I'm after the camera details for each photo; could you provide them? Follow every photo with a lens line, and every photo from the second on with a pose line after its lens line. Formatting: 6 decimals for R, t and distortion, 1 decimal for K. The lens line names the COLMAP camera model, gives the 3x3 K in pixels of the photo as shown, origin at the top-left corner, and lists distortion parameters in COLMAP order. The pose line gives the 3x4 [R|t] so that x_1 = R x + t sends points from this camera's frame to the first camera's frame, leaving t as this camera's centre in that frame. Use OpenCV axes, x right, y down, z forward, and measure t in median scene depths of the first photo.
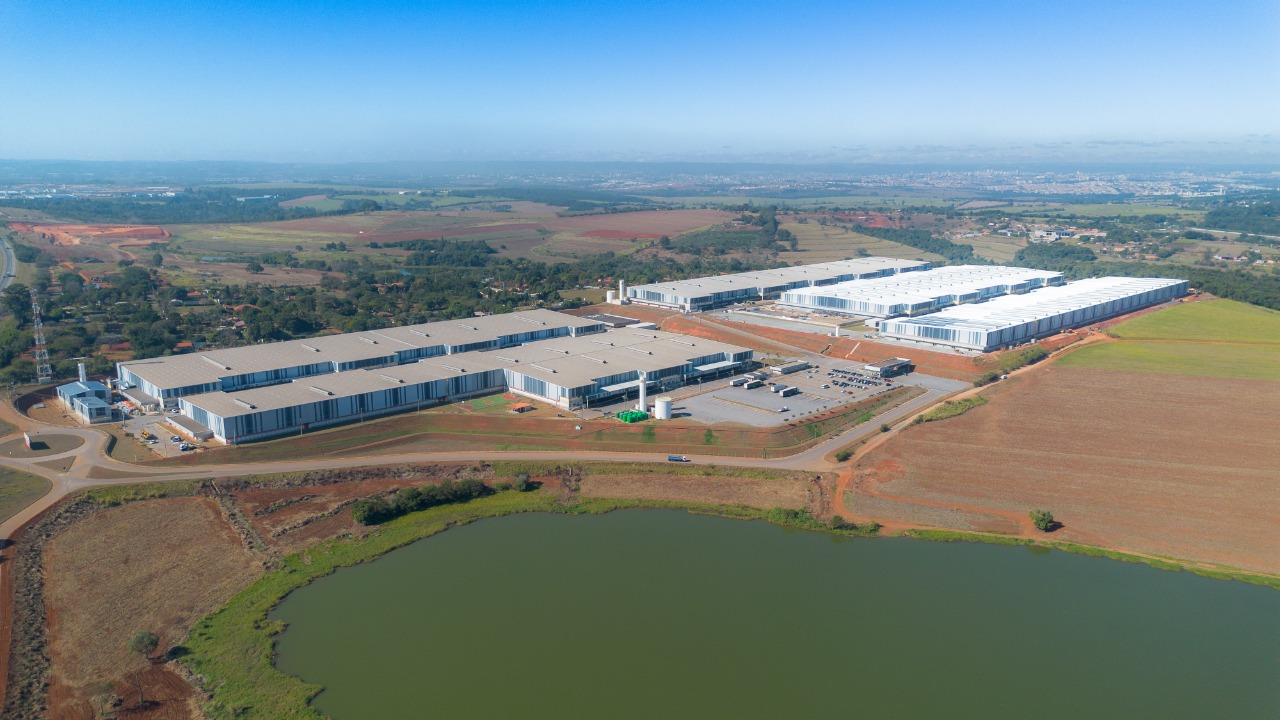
lens RADIAL K [[1116.5, 0, 633.1], [0, 1116.5, 354.7], [0, 0, 1]] dist [0.053553, -0.004284]
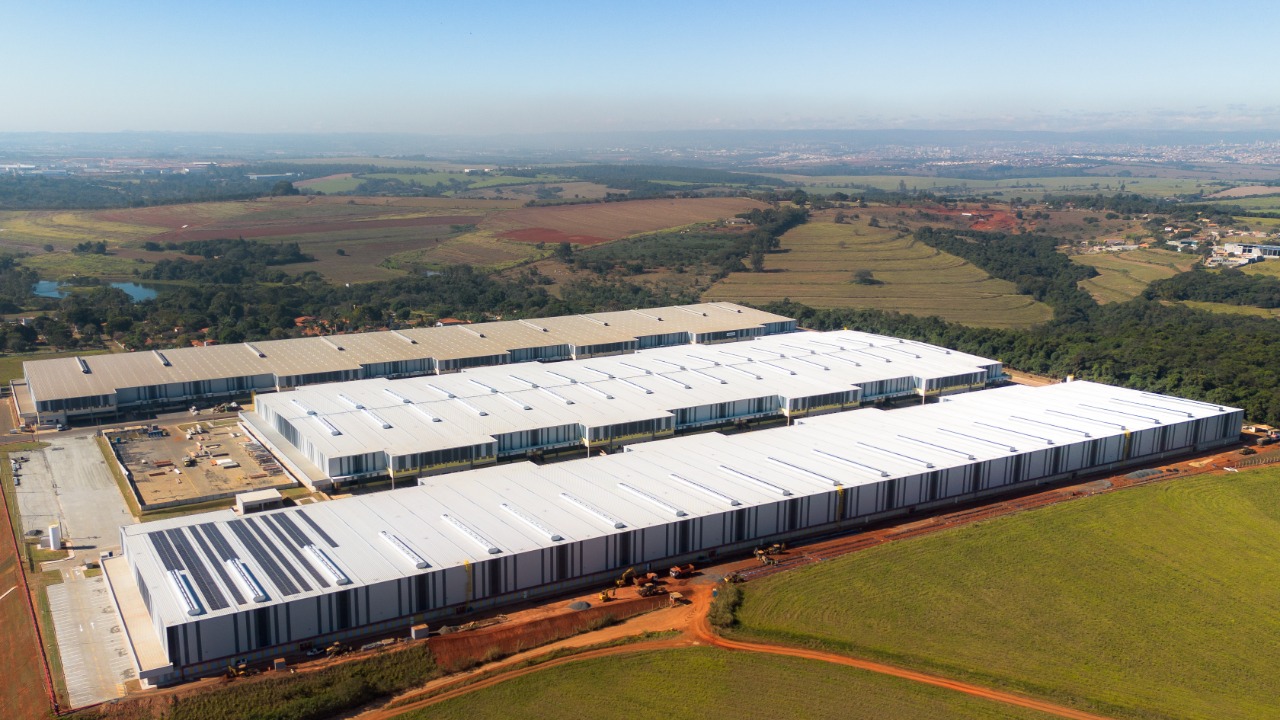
lens RADIAL K [[1116.5, 0, 644.0], [0, 1116.5, 364.2], [0, 0, 1]] dist [0.053553, -0.004284]
pose [[0.946712, 0.061114, -0.316230, 0.255652], [-0.050326, 0.997842, 0.042178, -0.055812], [0.318125, -0.024015, 0.947744, 0.327516]]
